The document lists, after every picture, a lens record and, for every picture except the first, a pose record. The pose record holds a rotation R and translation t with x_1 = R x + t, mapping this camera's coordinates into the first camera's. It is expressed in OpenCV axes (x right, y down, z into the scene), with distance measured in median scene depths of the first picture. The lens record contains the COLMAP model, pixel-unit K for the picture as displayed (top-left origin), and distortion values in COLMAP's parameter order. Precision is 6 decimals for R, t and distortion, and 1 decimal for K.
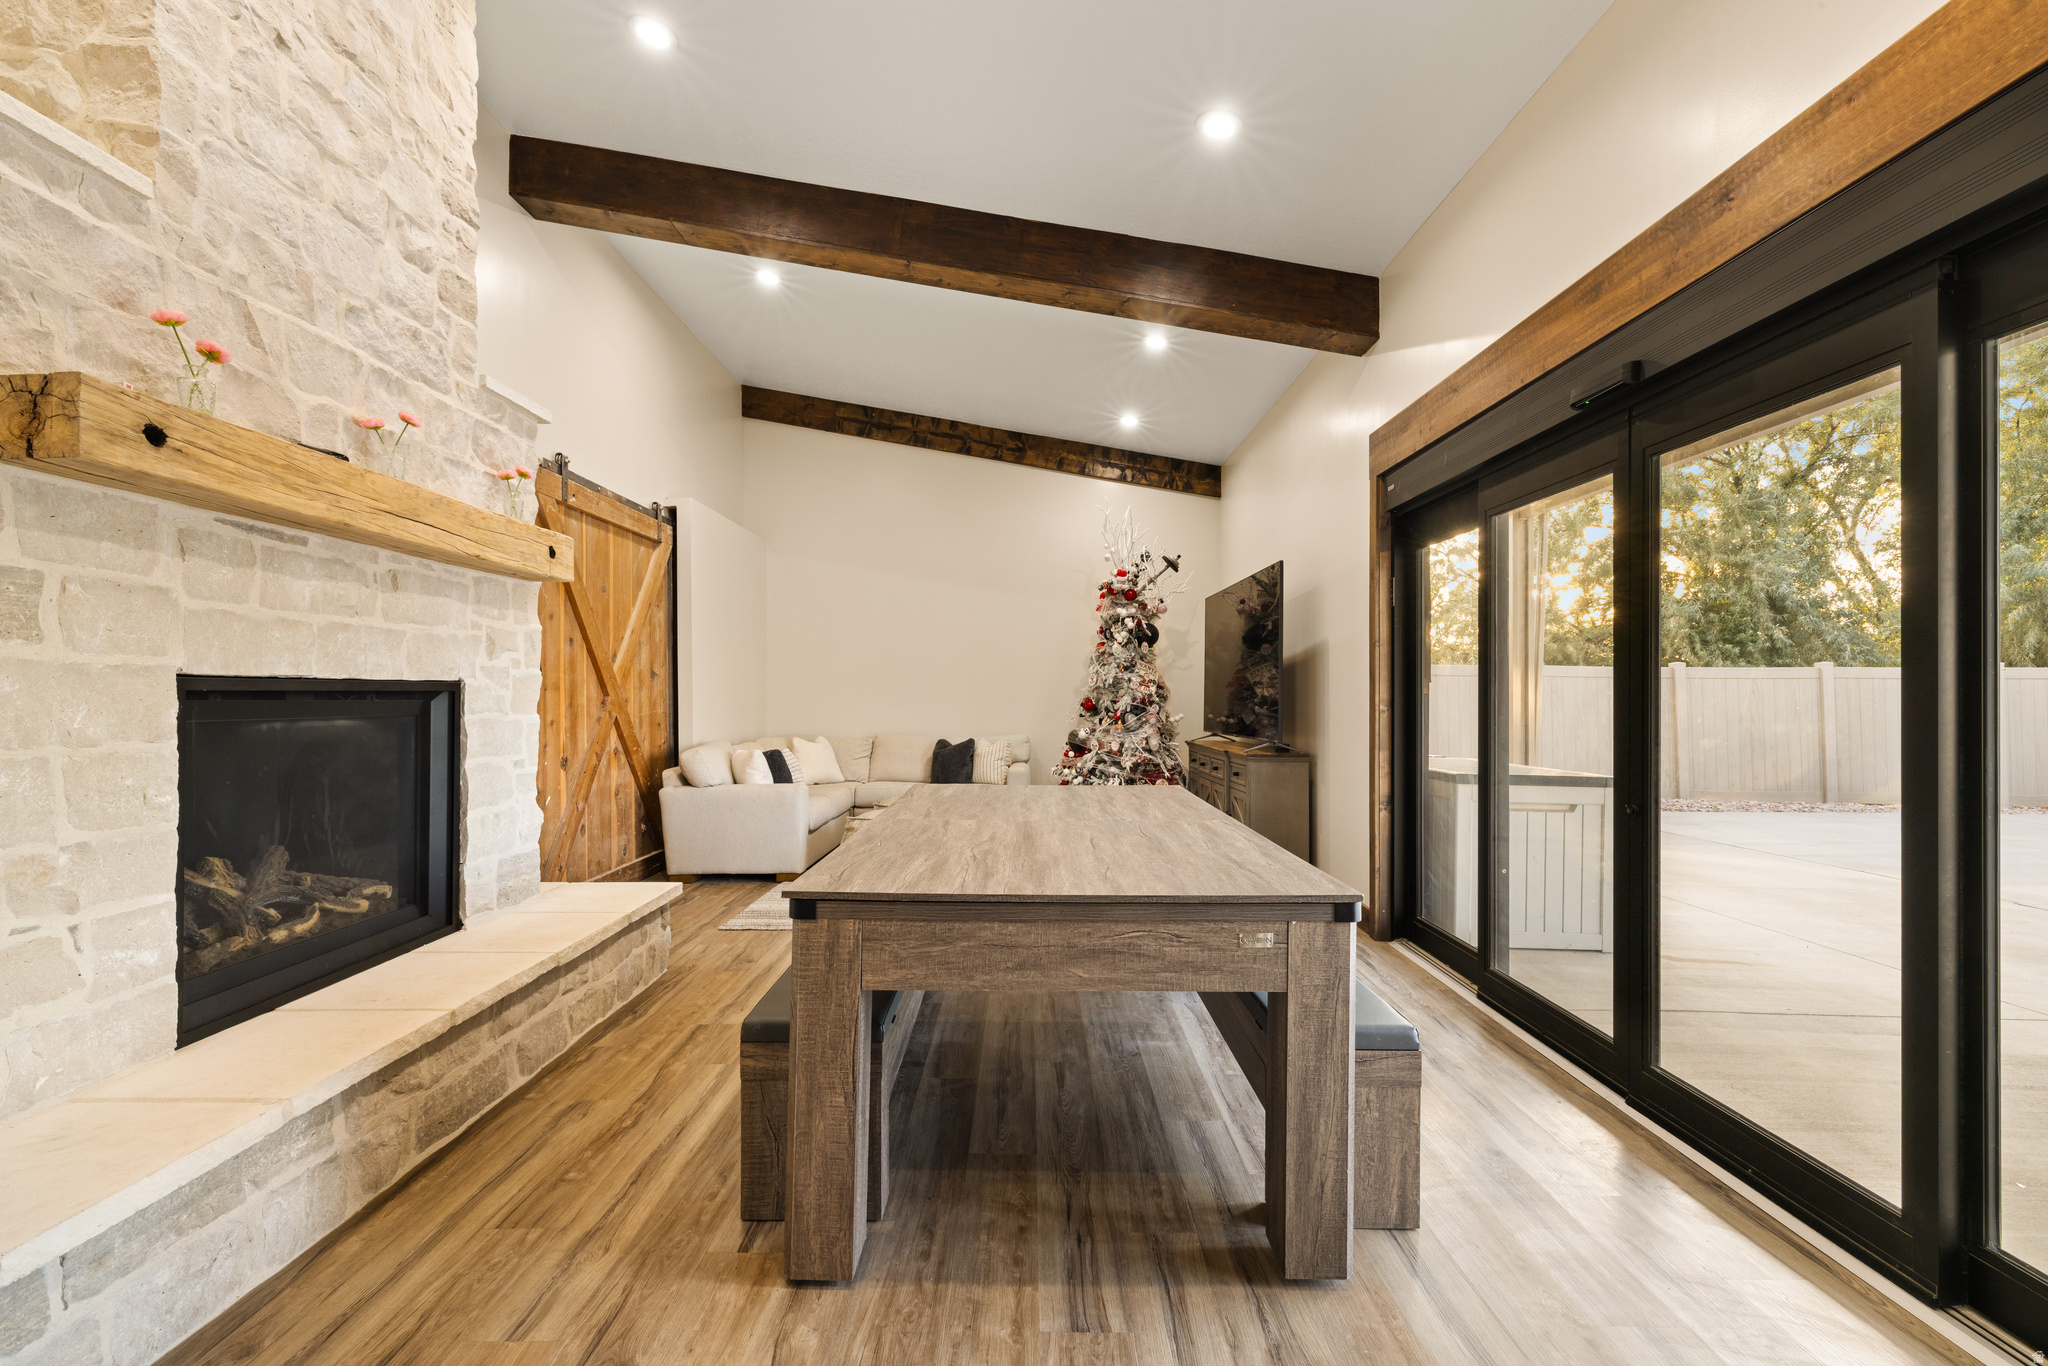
lens RADIAL K [[873.8, 0, 1020.9], [0, 873.8, 688.2], [0, 0, 1]] dist [0.000744, 0.000391]
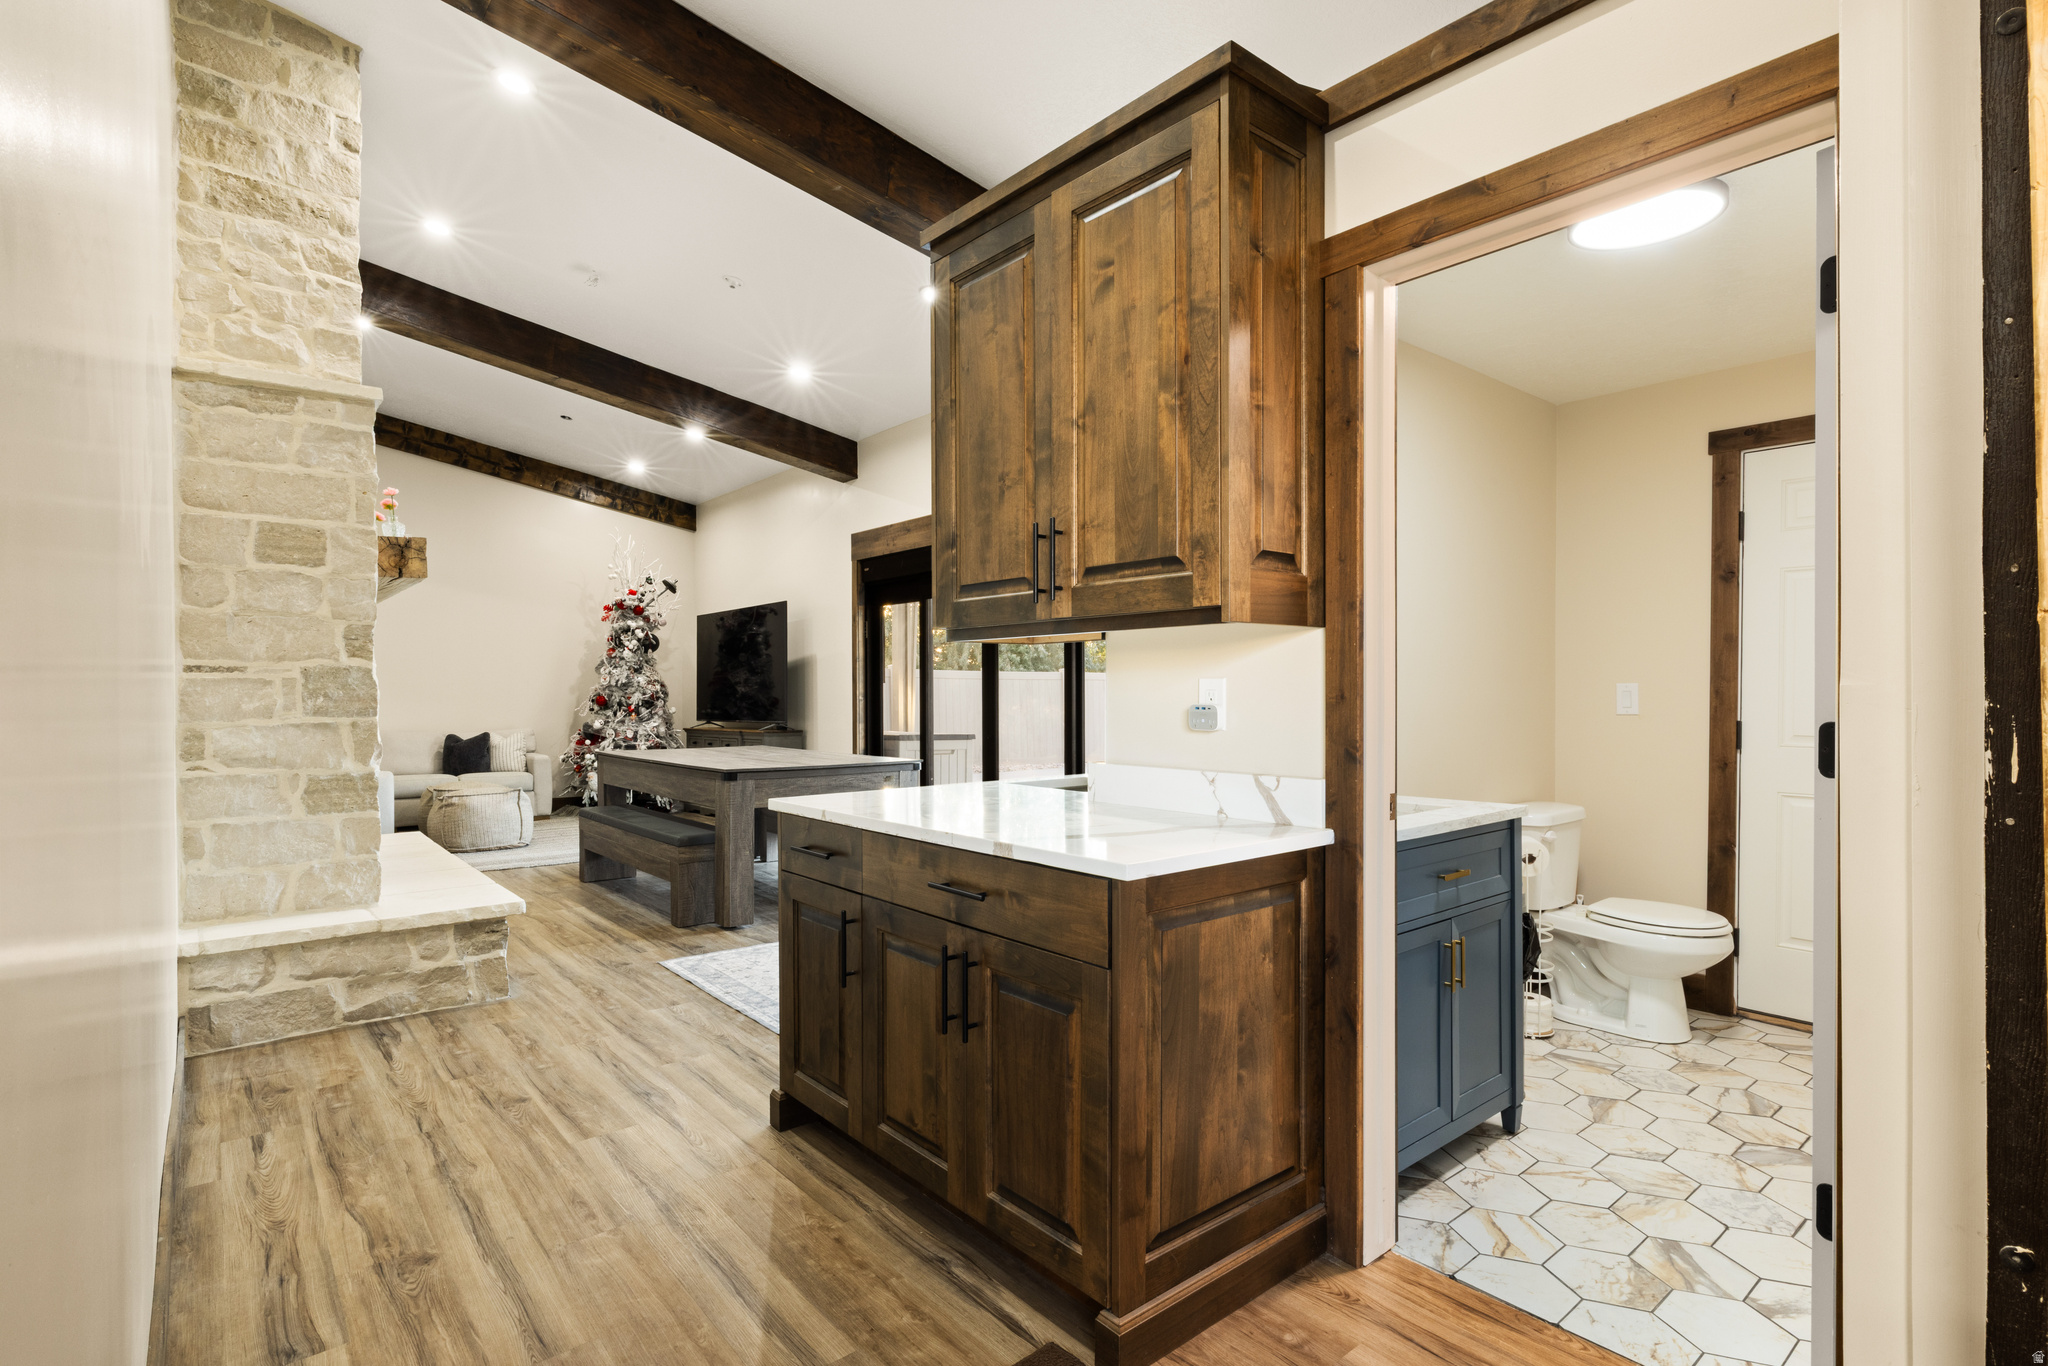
lens RADIAL K [[1013.6, 0, 1018.4], [0, 1013.6, 709.8], [0, 0, 1]] dist [-0.002706, -0.000500]
pose [[0.772137, -0.014075, 0.635300, -0.365461], [-0.000647, 0.999737, 0.022935, -0.000410], [-0.635456, -0.018119, 0.771925, -0.433947]]
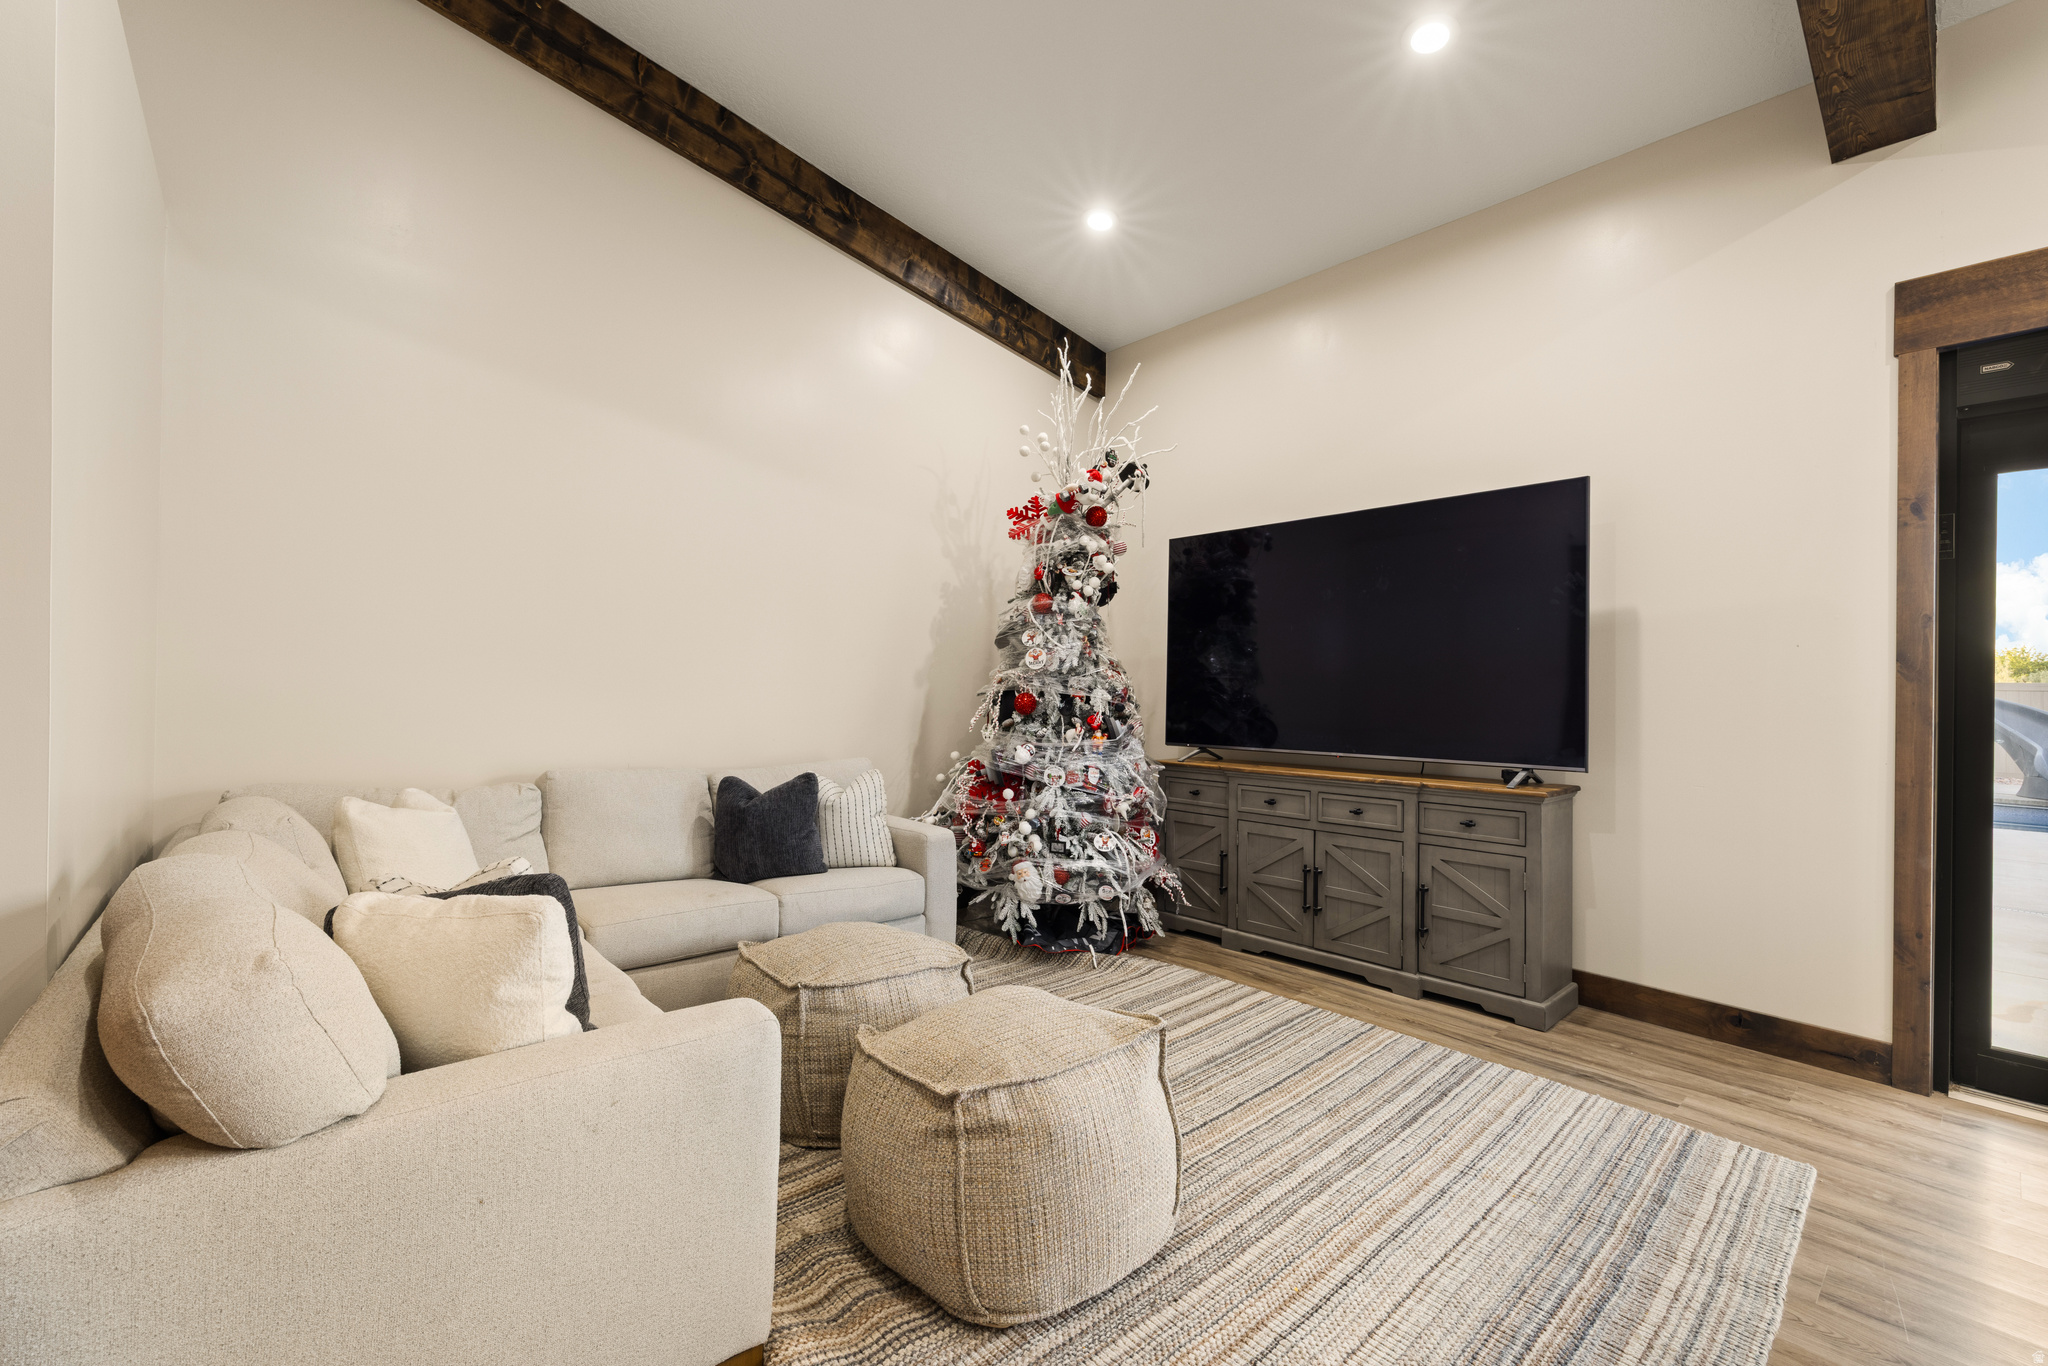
lens RADIAL K [[861.8, 0, 1014.0], [0, 861.8, 680.9], [0, 0, 1]] dist [-0.001134, 0.000733]
pose [[0.743423, 0.014014, 0.668674, -0.301276], [-0.019560, 0.999808, 0.000792, 0.004355], [-0.668535, -0.013668, 0.743555, 0.600945]]
